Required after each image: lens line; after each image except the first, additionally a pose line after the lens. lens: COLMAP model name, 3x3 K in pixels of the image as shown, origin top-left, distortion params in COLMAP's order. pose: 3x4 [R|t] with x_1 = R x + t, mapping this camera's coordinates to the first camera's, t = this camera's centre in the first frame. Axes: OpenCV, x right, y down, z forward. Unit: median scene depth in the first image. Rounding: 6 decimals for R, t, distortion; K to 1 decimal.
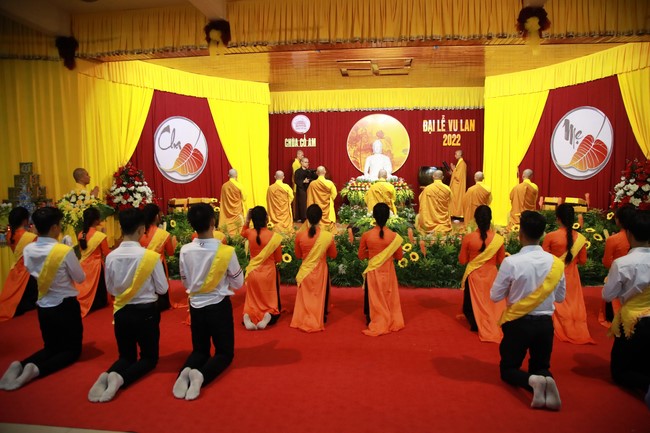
lens RADIAL K [[451.6, 0, 324.9], [0, 451.6, 218.5], [0, 0, 1]] dist [-0.090877, 0.021156]
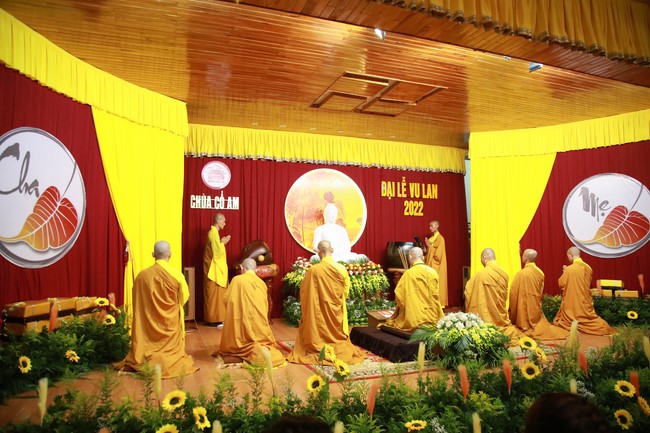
lens RADIAL K [[451.6, 0, 325.4], [0, 451.6, 220.3], [0, 0, 1]] dist [-0.090877, 0.021156]
pose [[0.890872, 0.036883, 0.452755, -0.214798], [0.036986, 0.987500, -0.153221, -0.039349], [-0.452746, 0.153246, 0.878371, 0.378089]]
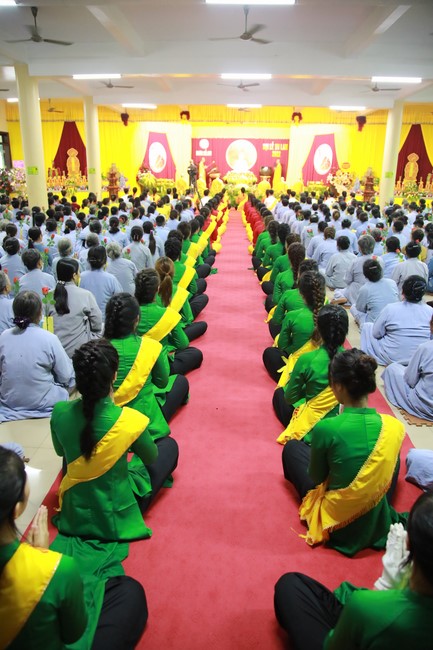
lens RADIAL K [[451.6, 0, 215.4], [0, 451.6, 324.0], [0, 0, 1]] dist [-0.090877, 0.021156]
pose [[0.997330, -0.003510, 0.072938, -0.159278], [-0.013854, 0.971609, 0.236185, 0.112421], [-0.071696, -0.236565, 0.968967, -1.207758]]
